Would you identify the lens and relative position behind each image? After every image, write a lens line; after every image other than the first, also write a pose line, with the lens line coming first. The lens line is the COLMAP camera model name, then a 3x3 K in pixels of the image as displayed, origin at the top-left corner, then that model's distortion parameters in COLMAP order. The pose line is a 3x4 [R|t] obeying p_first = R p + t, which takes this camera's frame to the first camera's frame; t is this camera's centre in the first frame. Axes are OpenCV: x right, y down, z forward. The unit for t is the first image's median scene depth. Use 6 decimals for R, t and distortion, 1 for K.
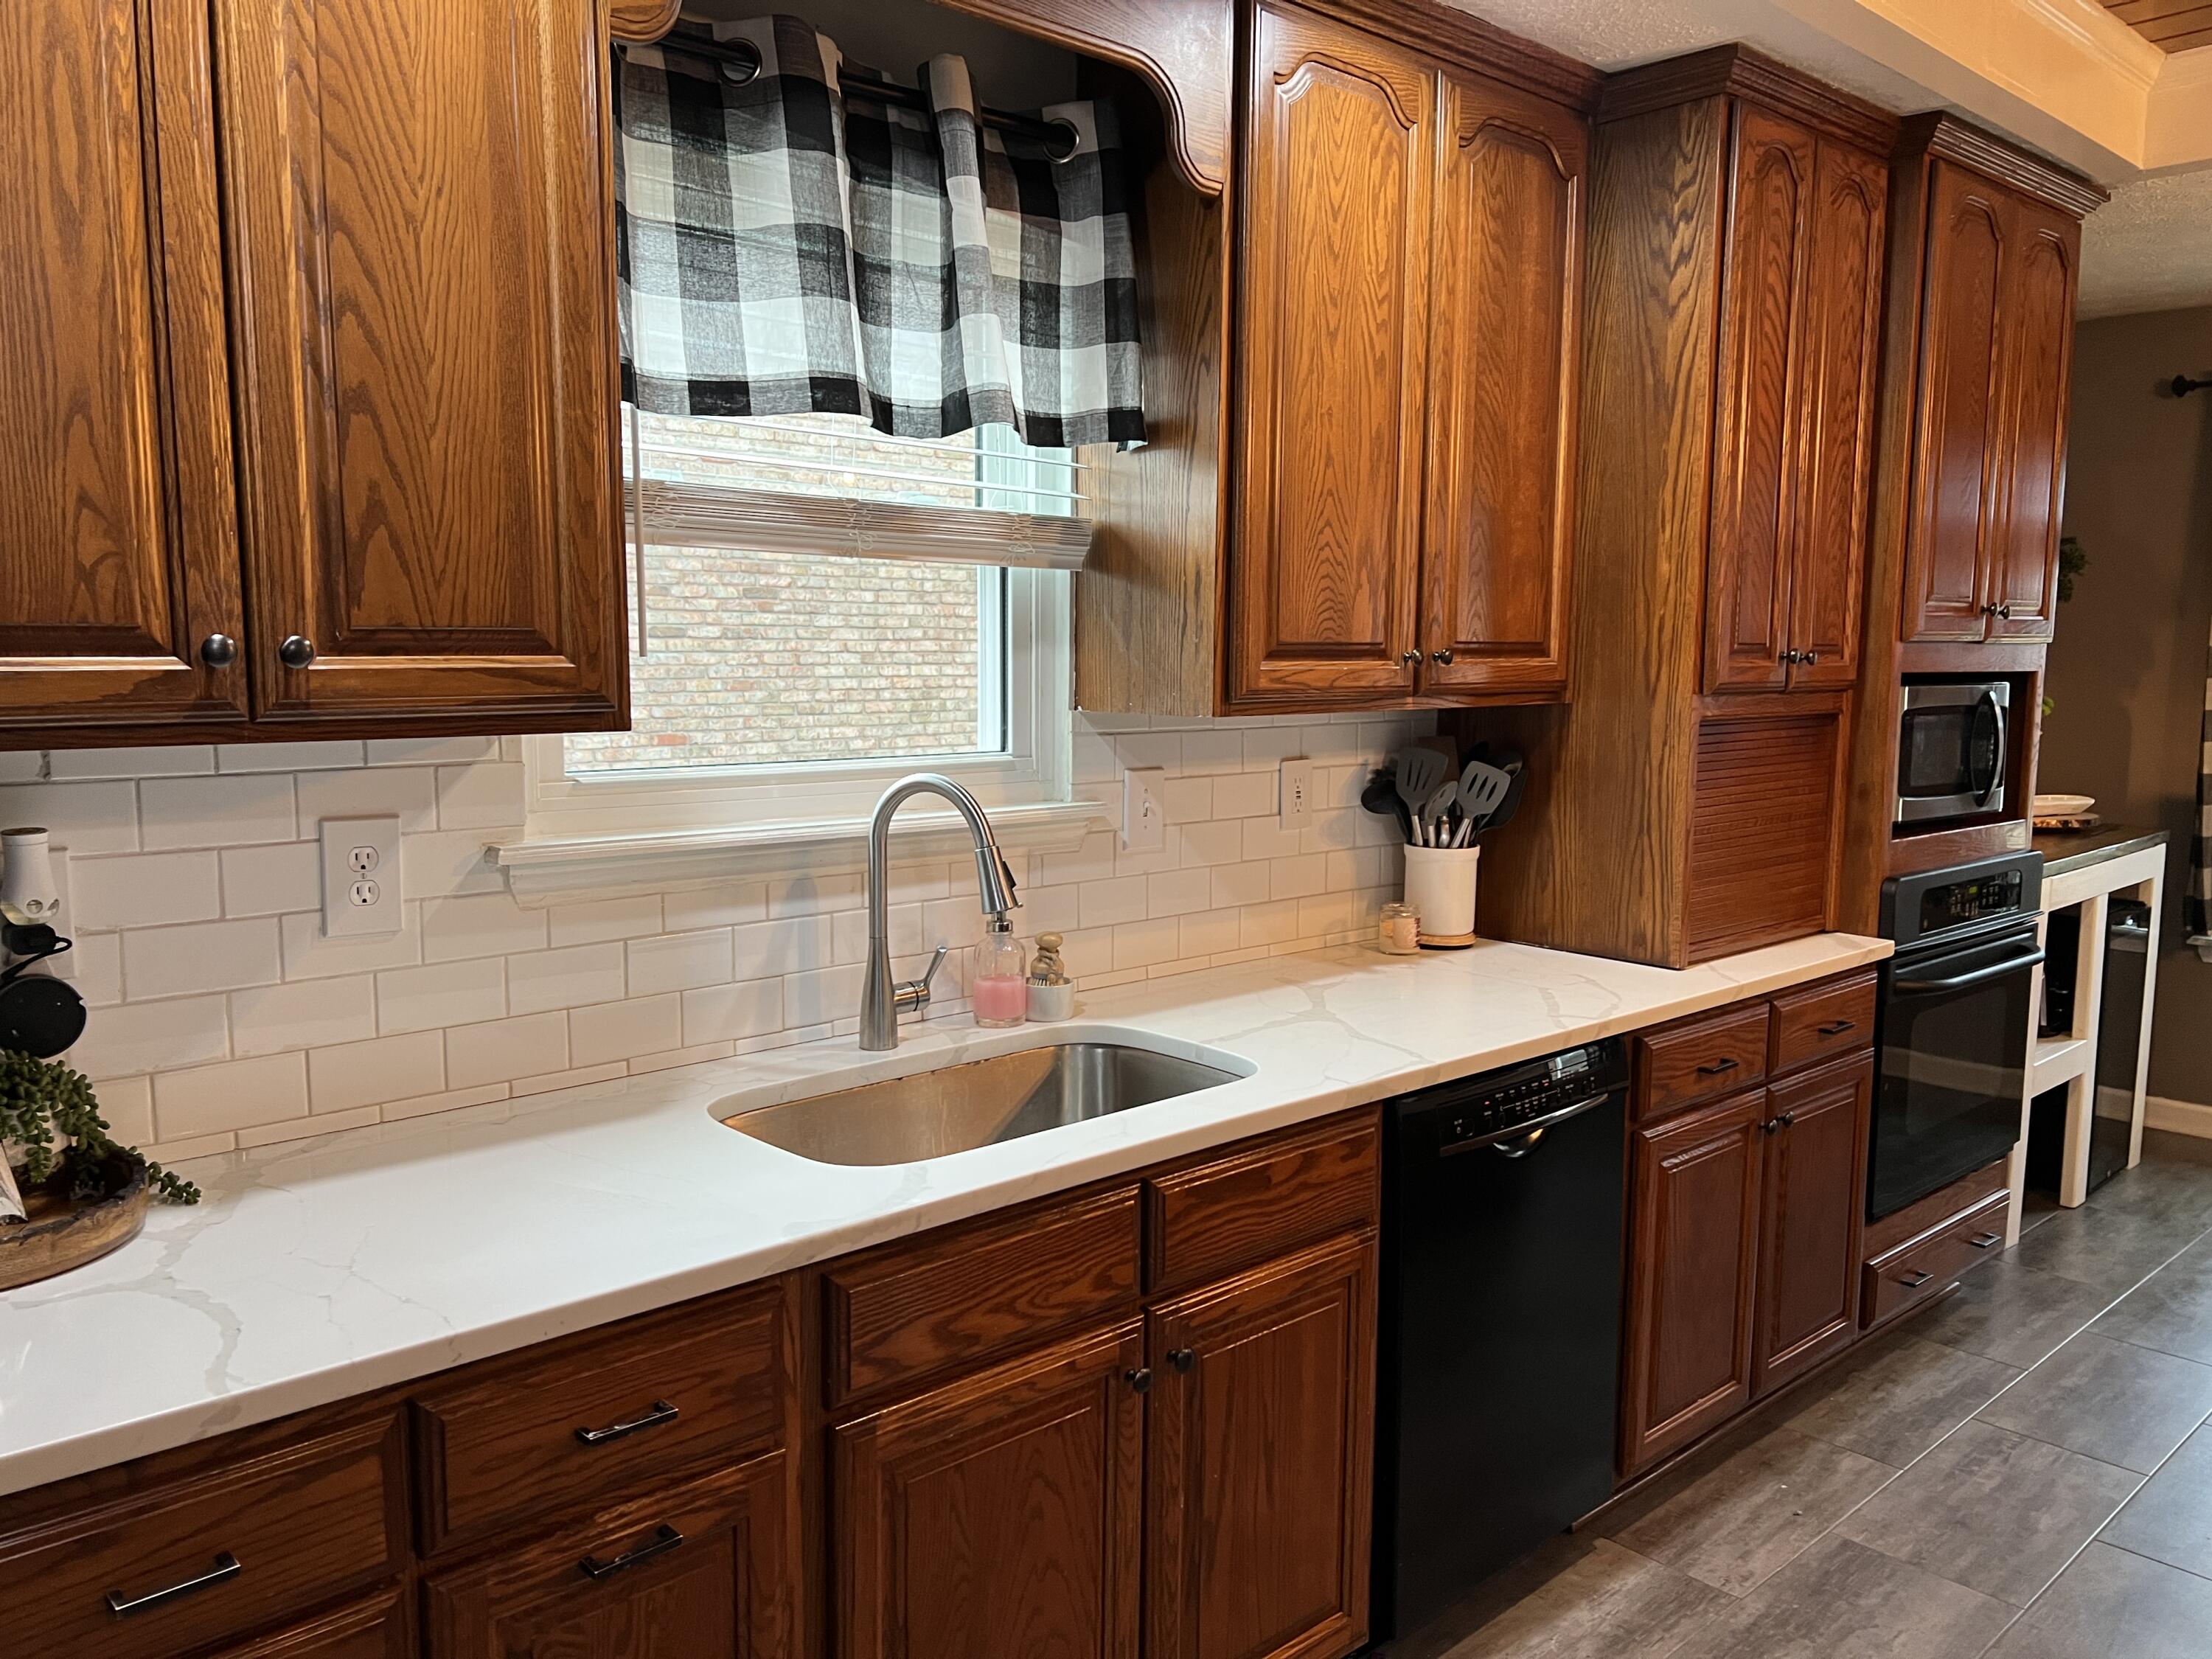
lens RADIAL K [[1669.7, 0, 1107.8], [0, 1669.7, 827.0], [0, 0, 1]] dist [0.010264, -0.000098]
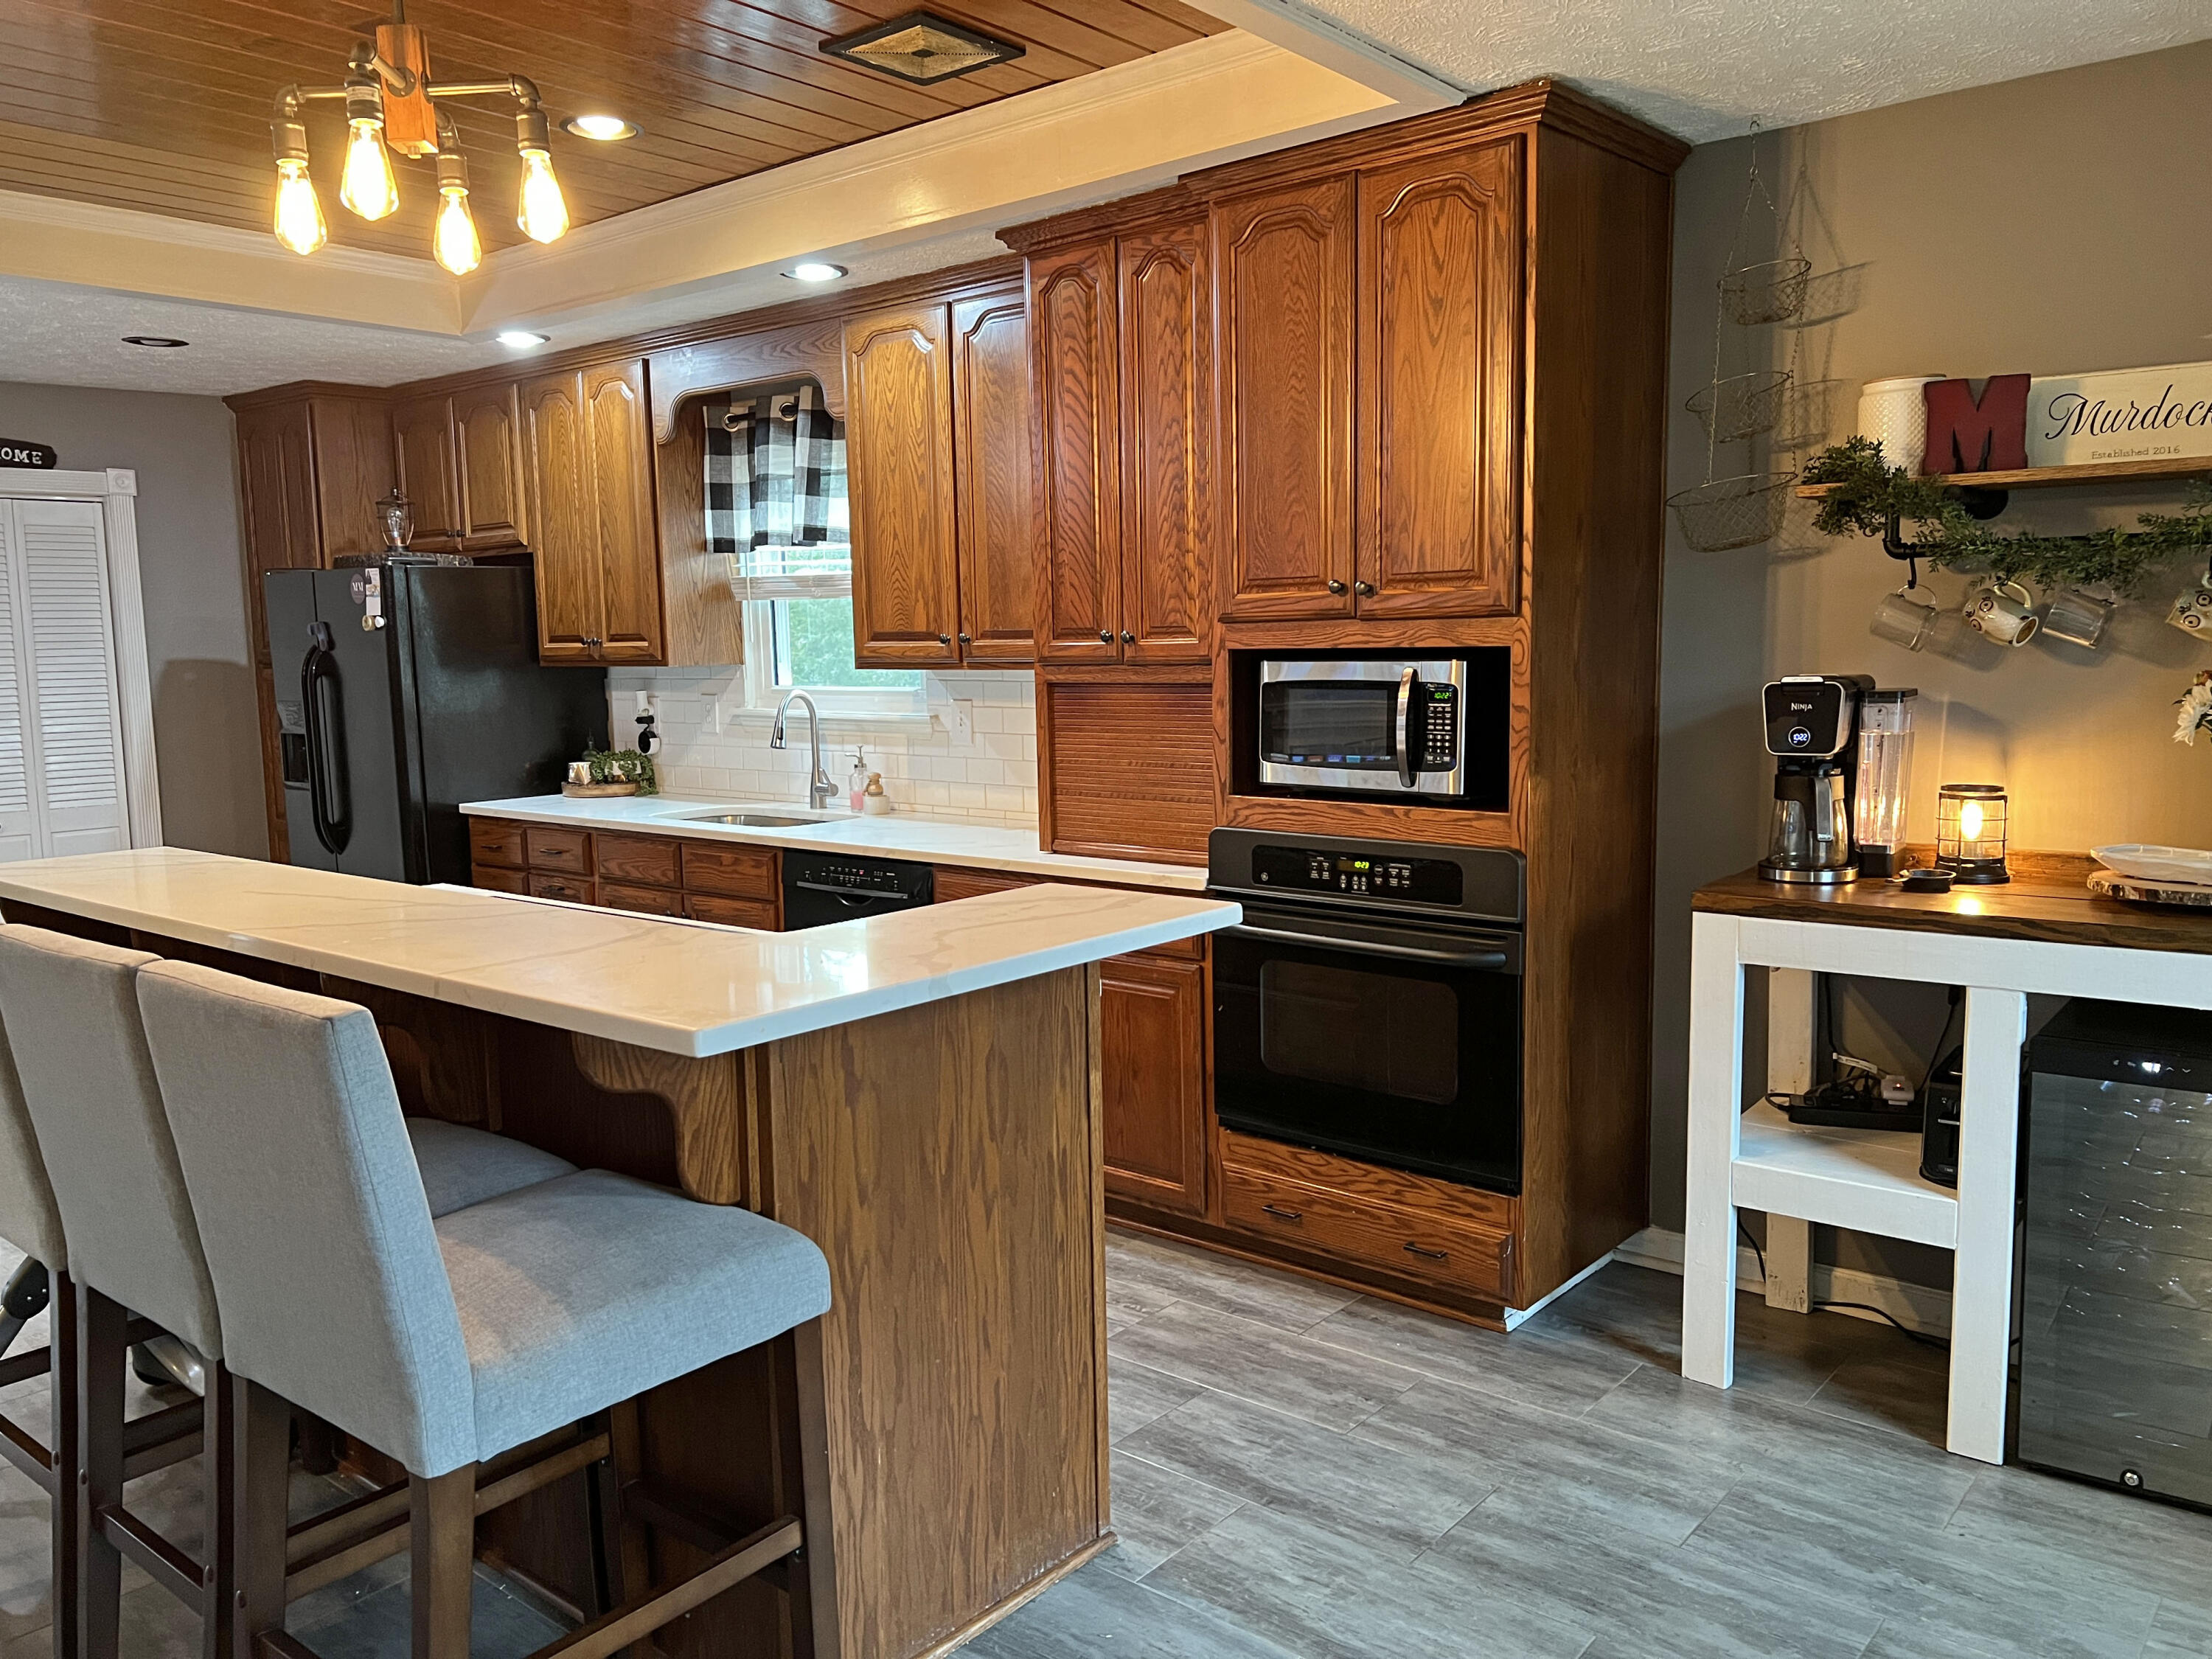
lens RADIAL K [[1669.7, 0, 1108.6], [0, 1669.7, 836.7], [0, 0, 1]] dist [0.010264, -0.000098]
pose [[0.137554, 0.113283, -0.983995, 2.037744], [-0.089846, 0.990770, 0.101503, -0.094023], [0.986411, 0.074446, 0.146463, 0.970551]]
